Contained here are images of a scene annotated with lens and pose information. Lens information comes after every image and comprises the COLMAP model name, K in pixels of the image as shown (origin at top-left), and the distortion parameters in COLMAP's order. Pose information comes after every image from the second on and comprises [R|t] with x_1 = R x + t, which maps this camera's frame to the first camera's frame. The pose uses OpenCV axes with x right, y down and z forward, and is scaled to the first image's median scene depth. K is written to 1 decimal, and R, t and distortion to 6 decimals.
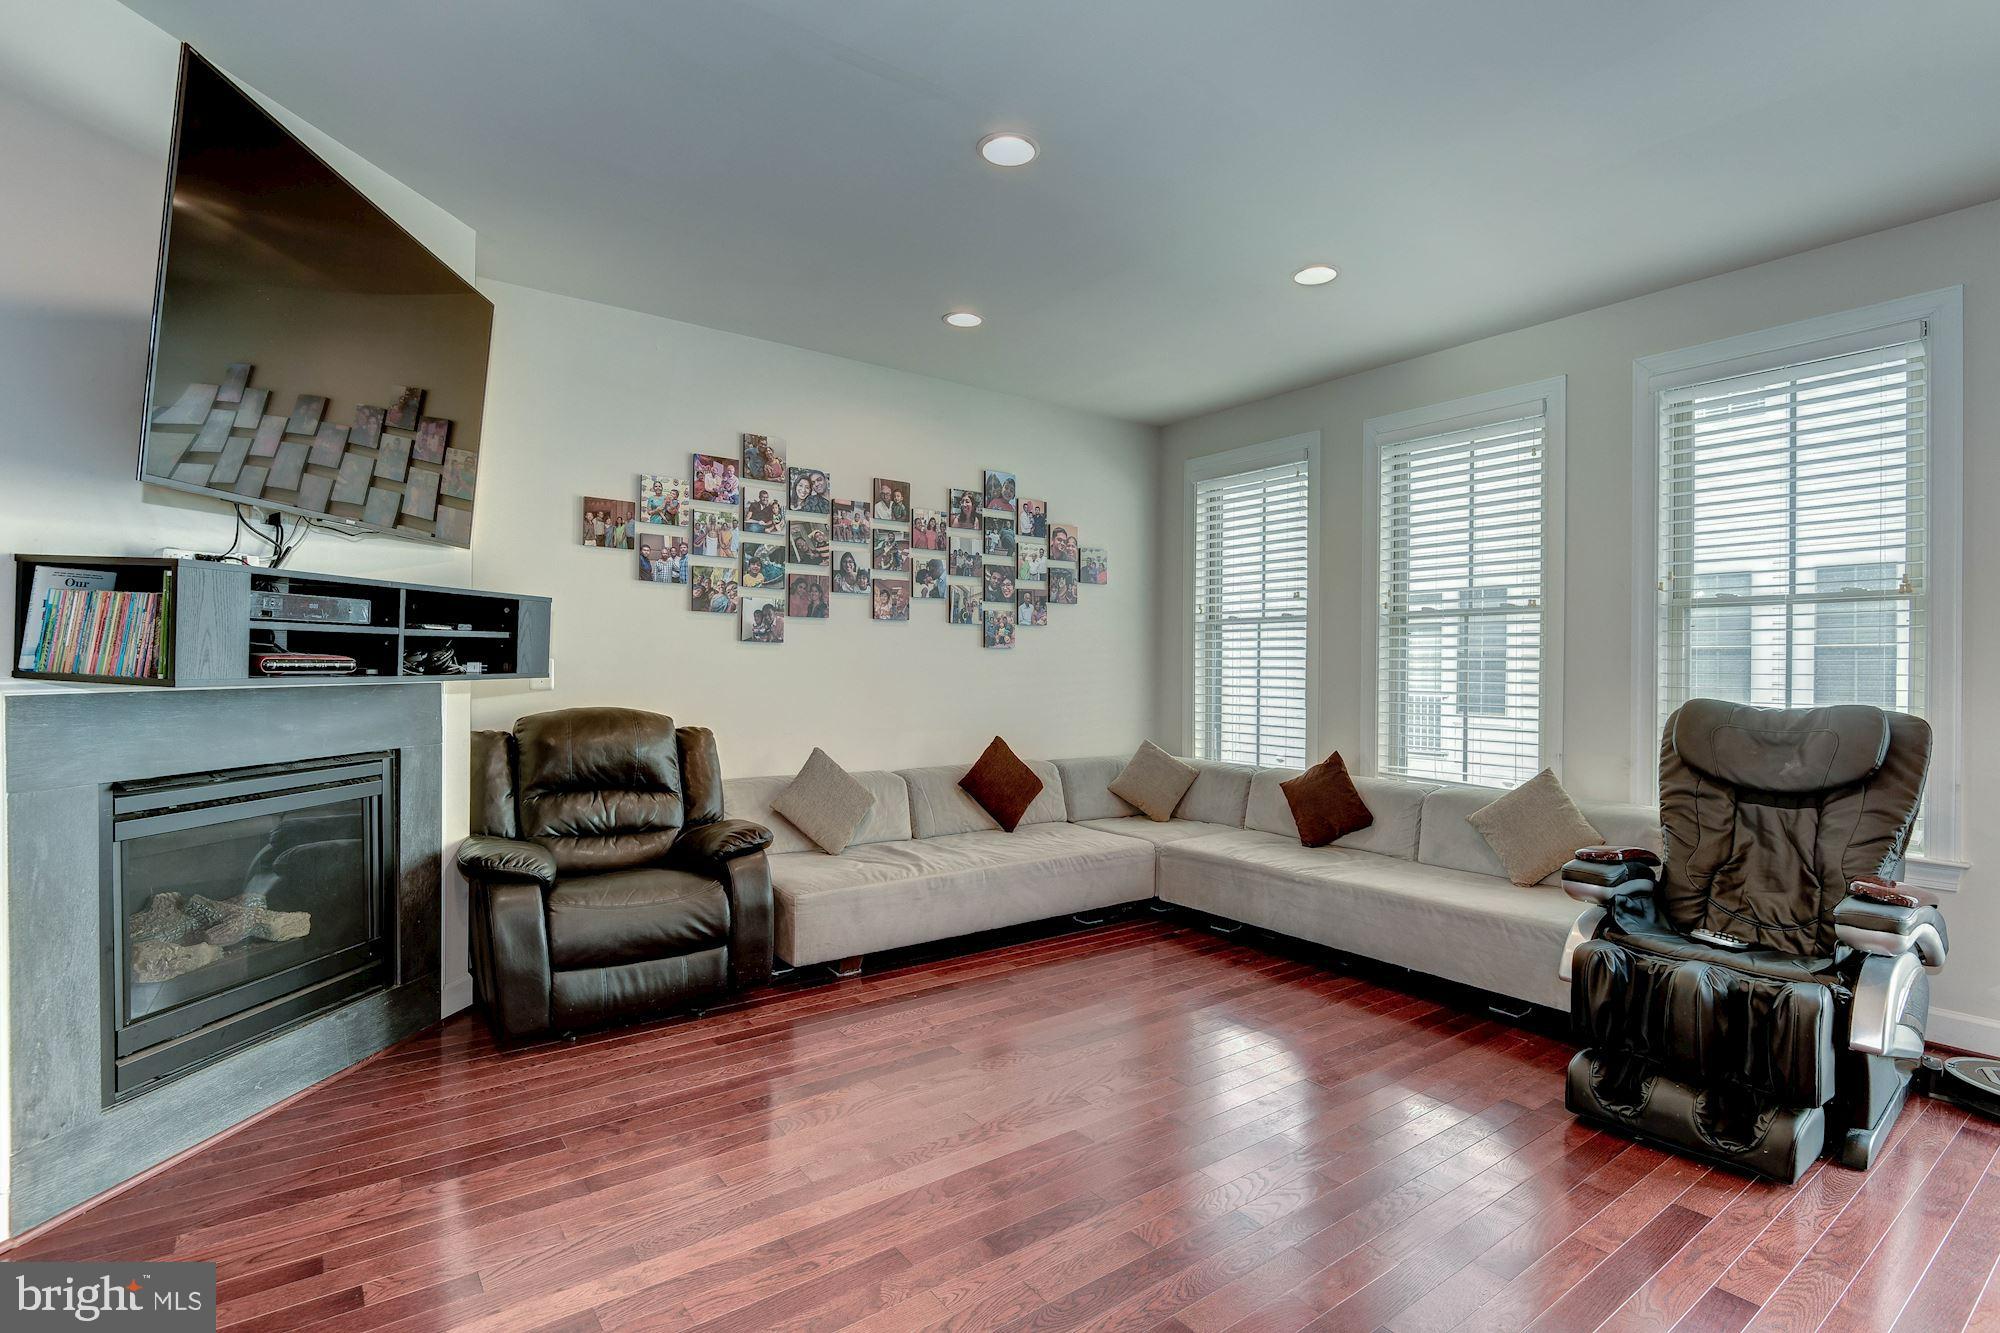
lens RADIAL K [[947.8, 0, 1000.0], [0, 947.8, 666.5], [0, 0, 1]] dist [0.003238, -0.014439]
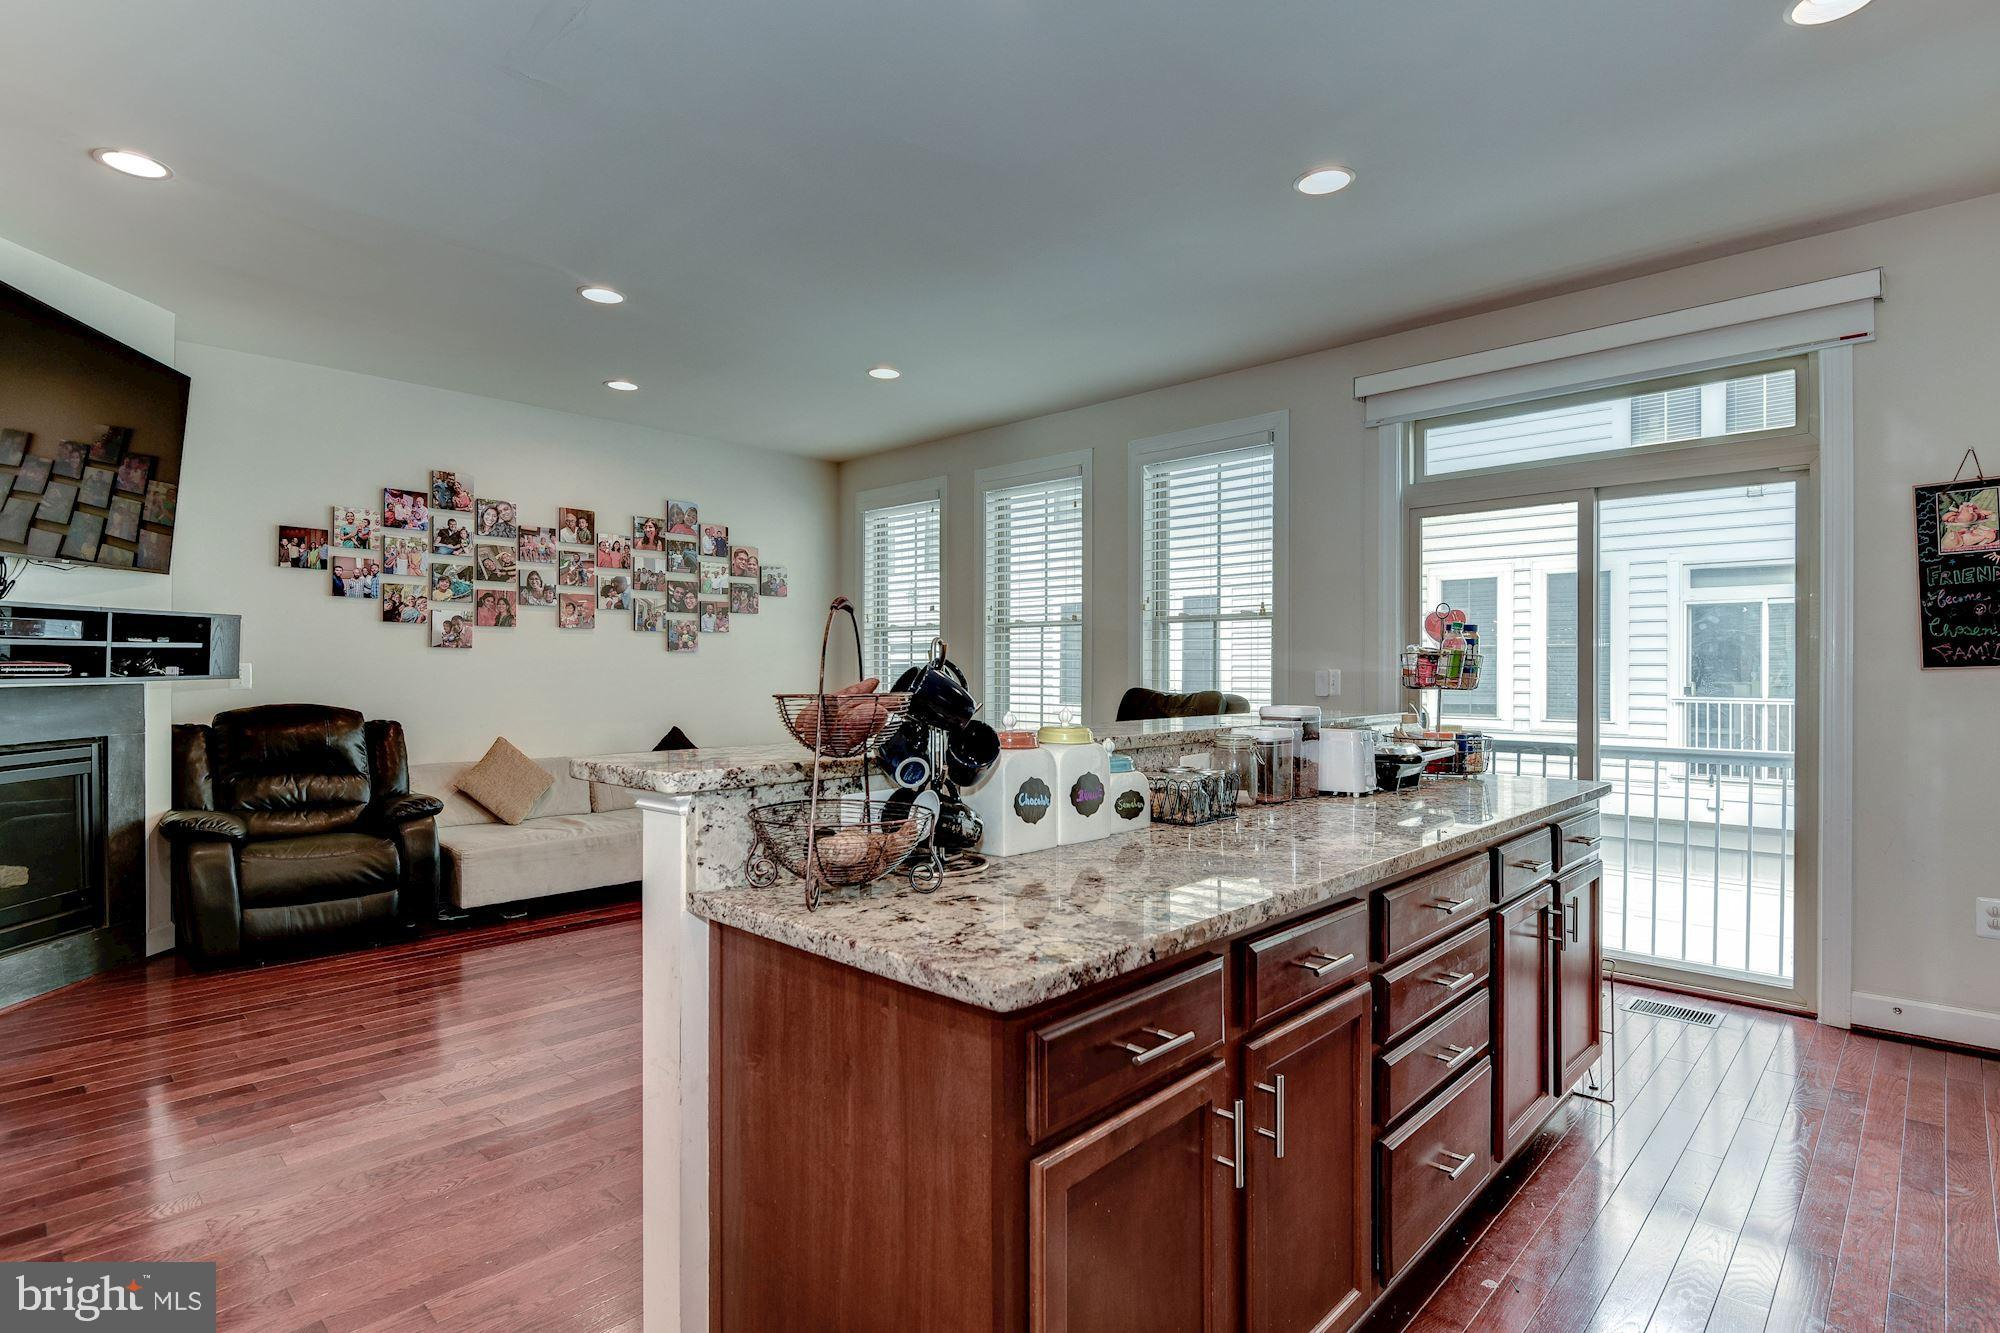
lens RADIAL K [[995.9, 0, 1006.9], [0, 995.9, 669.7], [0, 0, 1]] dist [-0.014422, -0.002261]
pose [[0.983264, -0.005179, 0.182114, 0.212390], [0.004679, 0.999984, 0.003176, 0.000299], [-0.182128, -0.002271, 0.983272, -0.348974]]
